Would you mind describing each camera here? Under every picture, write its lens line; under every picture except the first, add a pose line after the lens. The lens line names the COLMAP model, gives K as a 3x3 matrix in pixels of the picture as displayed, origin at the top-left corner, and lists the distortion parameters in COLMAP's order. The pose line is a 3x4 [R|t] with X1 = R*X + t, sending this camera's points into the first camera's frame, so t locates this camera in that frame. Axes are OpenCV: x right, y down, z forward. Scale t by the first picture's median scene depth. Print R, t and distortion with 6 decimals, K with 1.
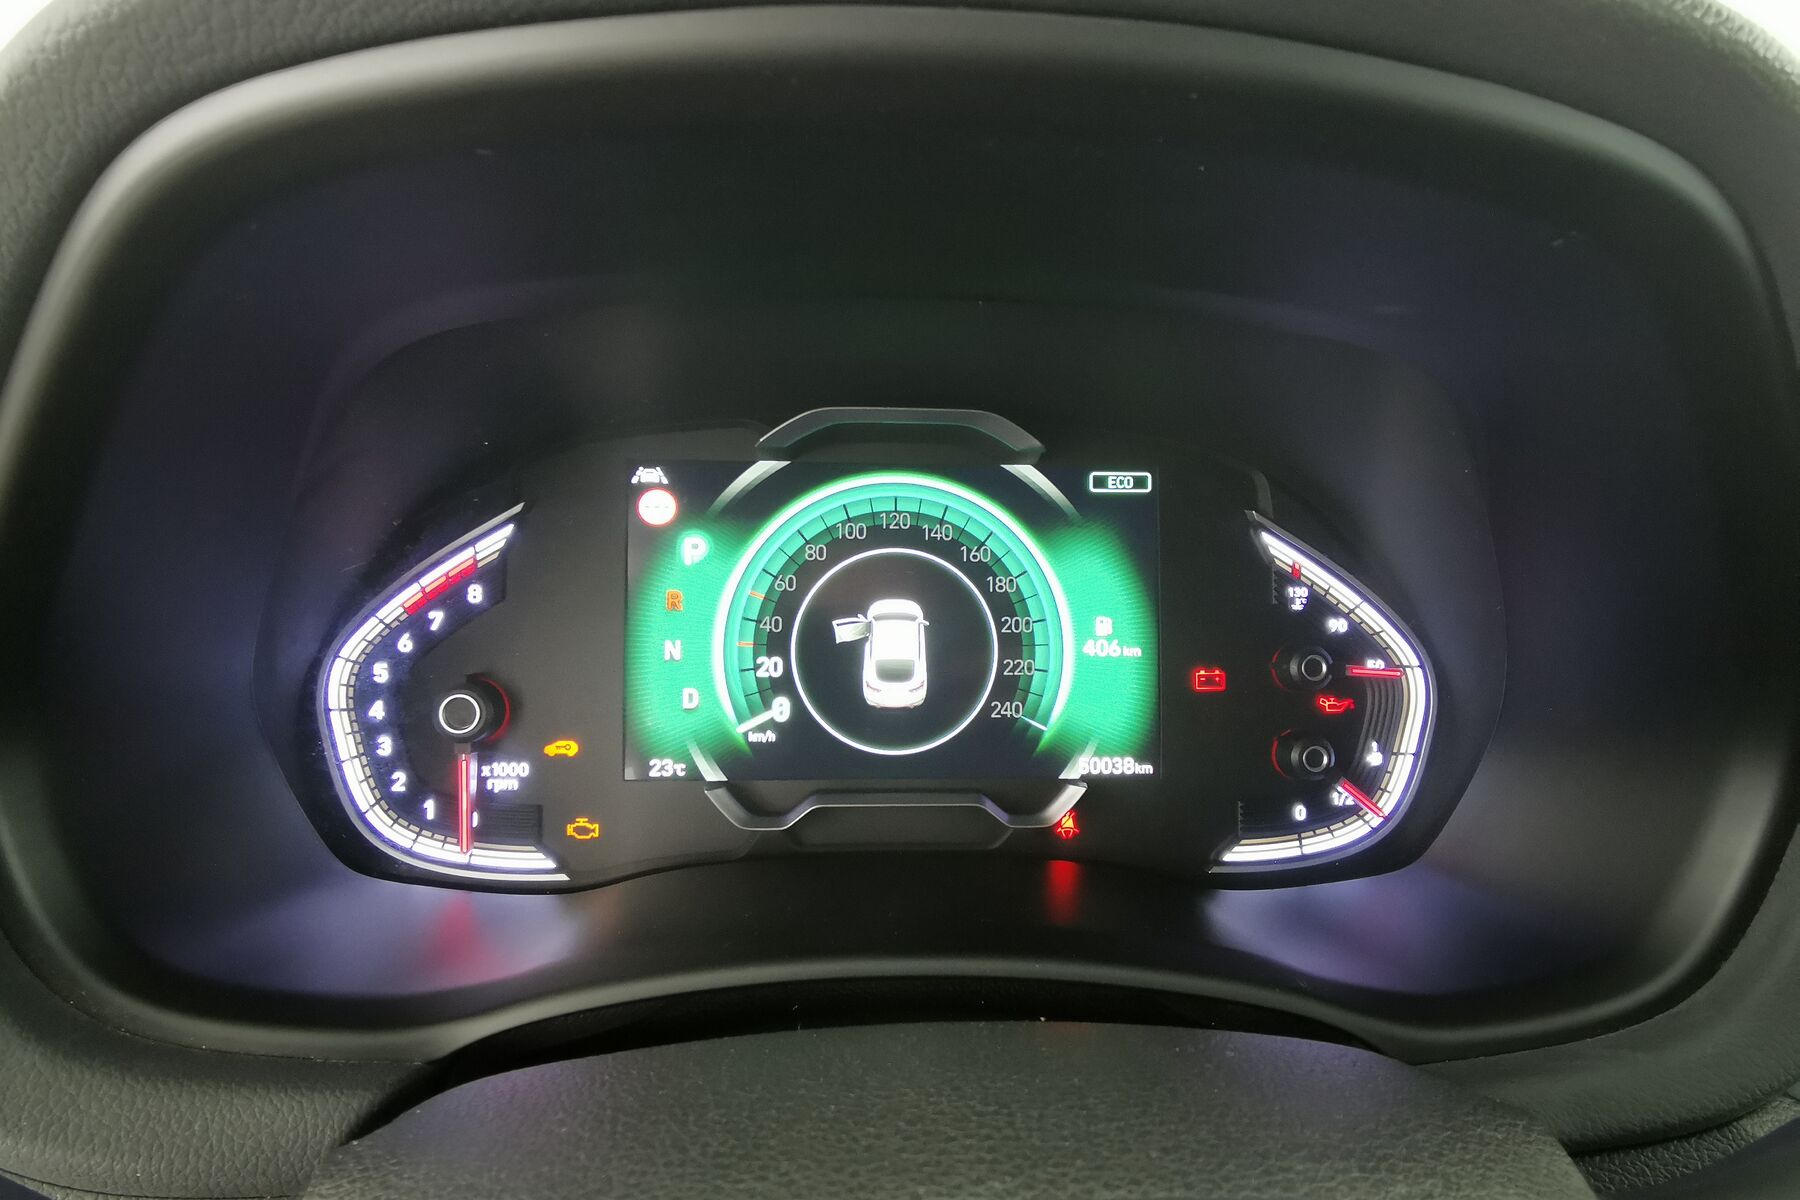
lens RADIAL K [[1080.7, 0, 907.0], [0, 1080.7, 598.1], [0, 0, 1]] dist [0.012439, -0.040909]
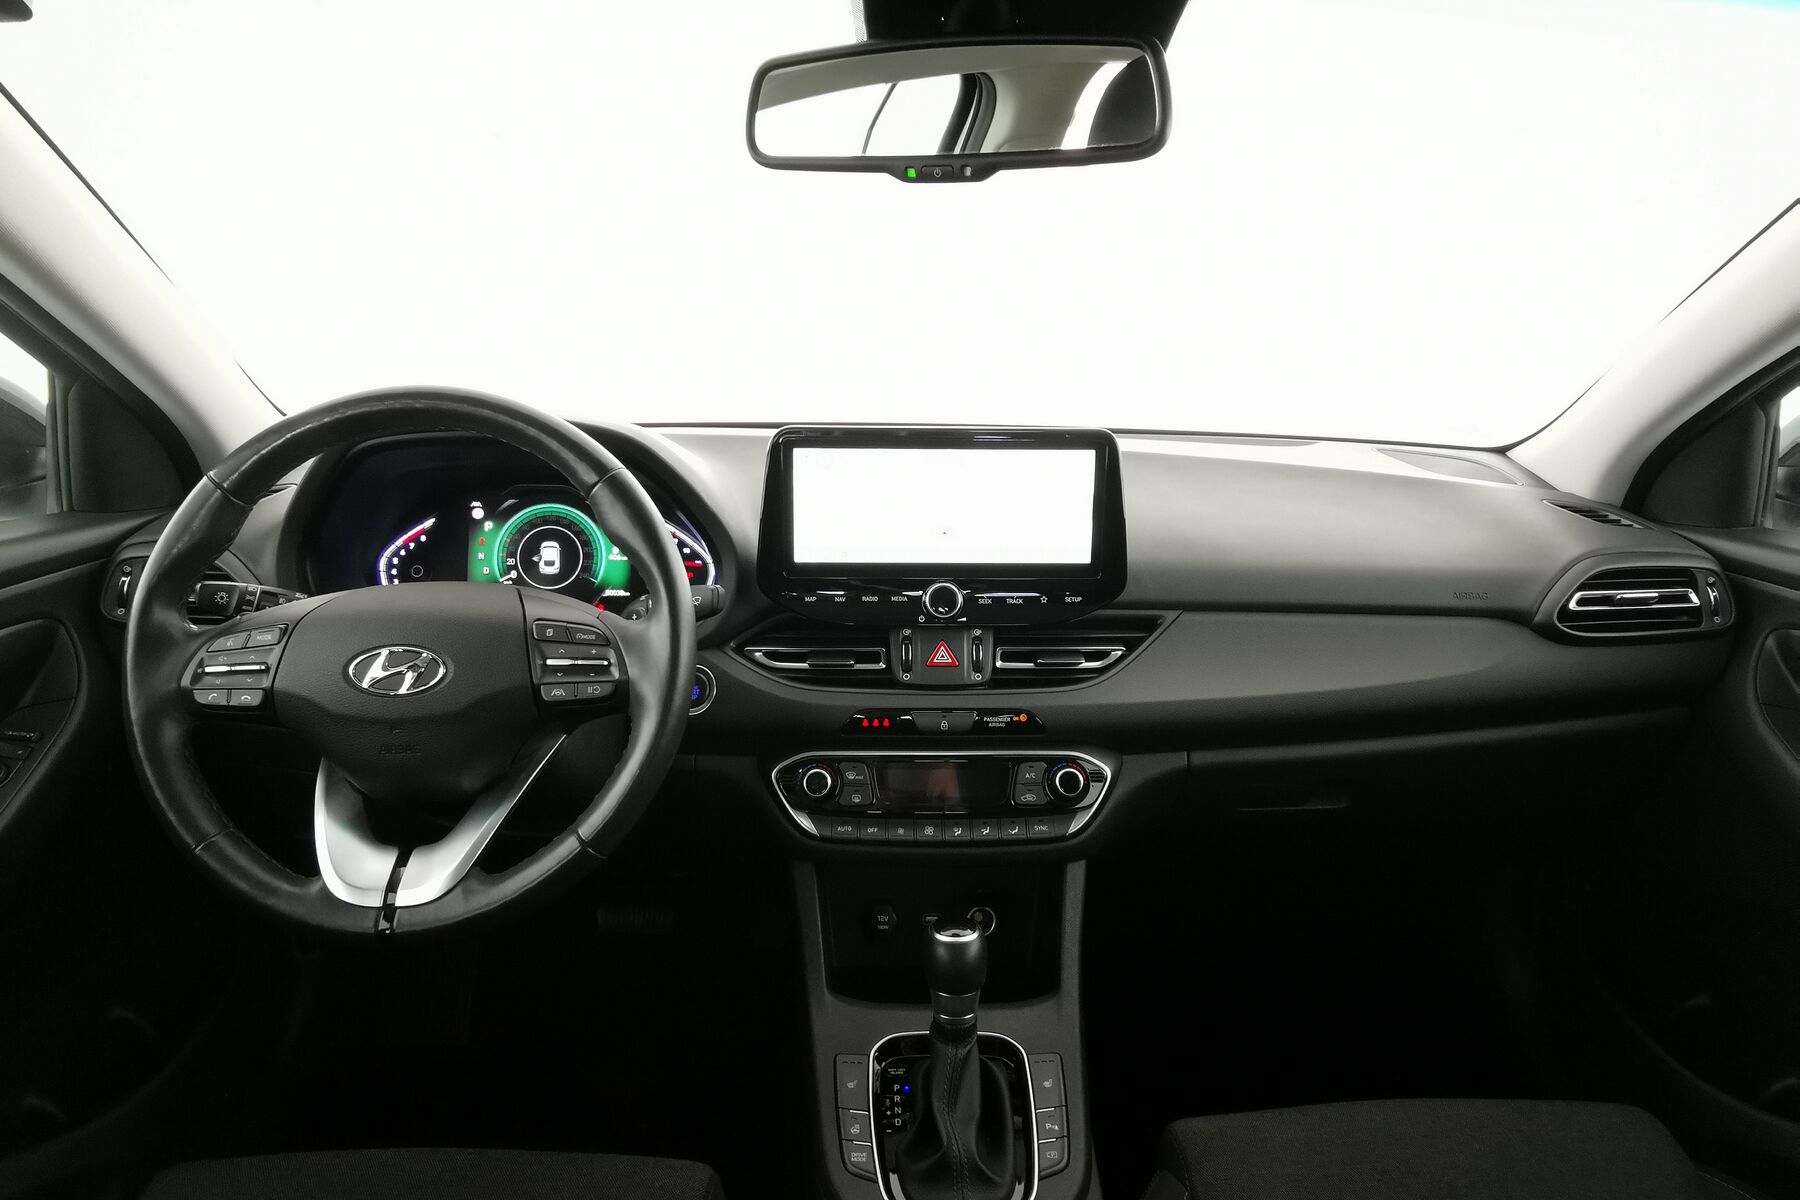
lens RADIAL K [[1080.7, 0, 924.0], [0, 1080.7, 579.7], [0, 0, 1]] dist [0.012439, -0.040909]
pose [[0.999870, 0.003148, -0.015799, 1.189308], [-0.003831, 0.999052, -0.043370, 0.257373], [0.015647, 0.043425, 0.998934, -2.292786]]
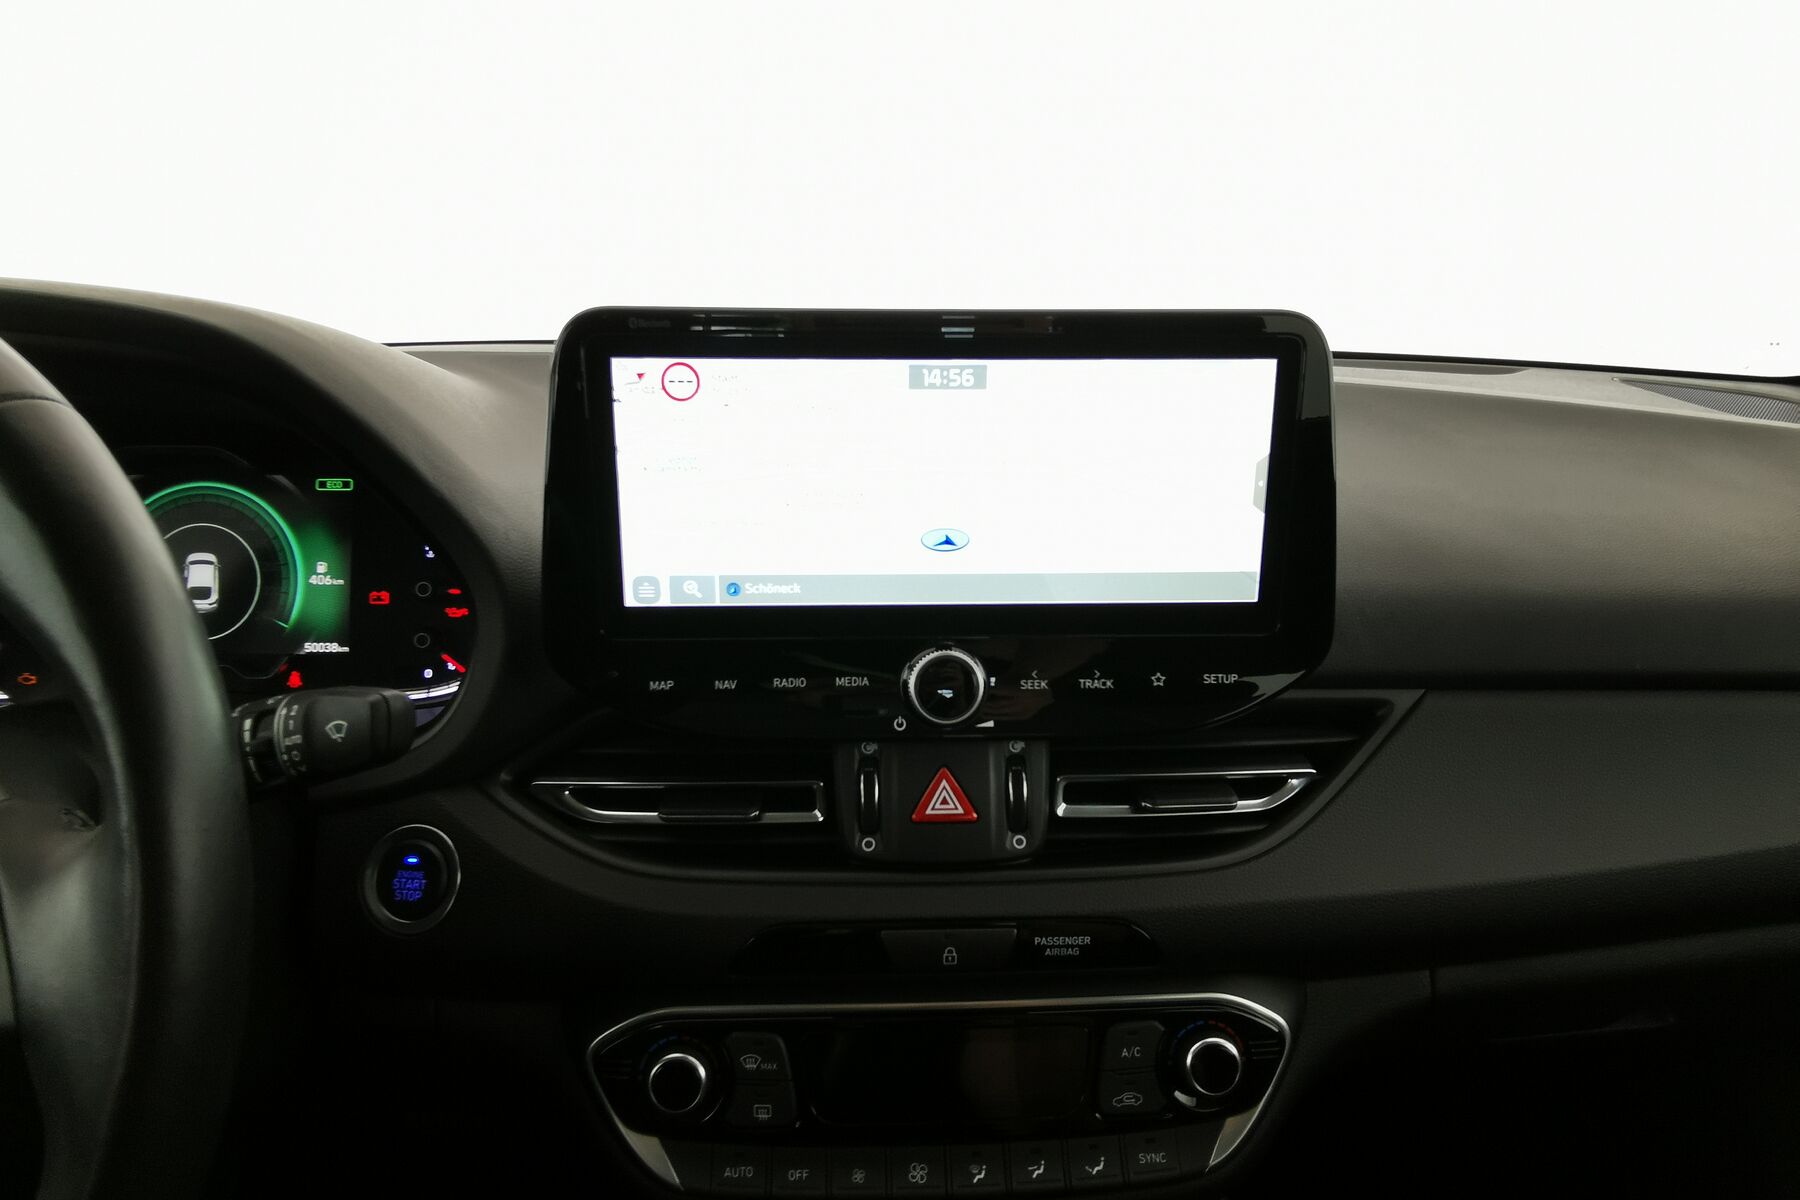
lens RADIAL K [[1080.7, 0, 895.9], [0, 1080.7, 586.4], [0, 0, 1]] dist [0.012439, -0.040909]
pose [[0.999698, -0.002092, -0.024482, 1.166119], [0.002084, 0.999998, -0.000365, 0.060233], [0.024482, 0.000314, 0.999700, -0.732430]]
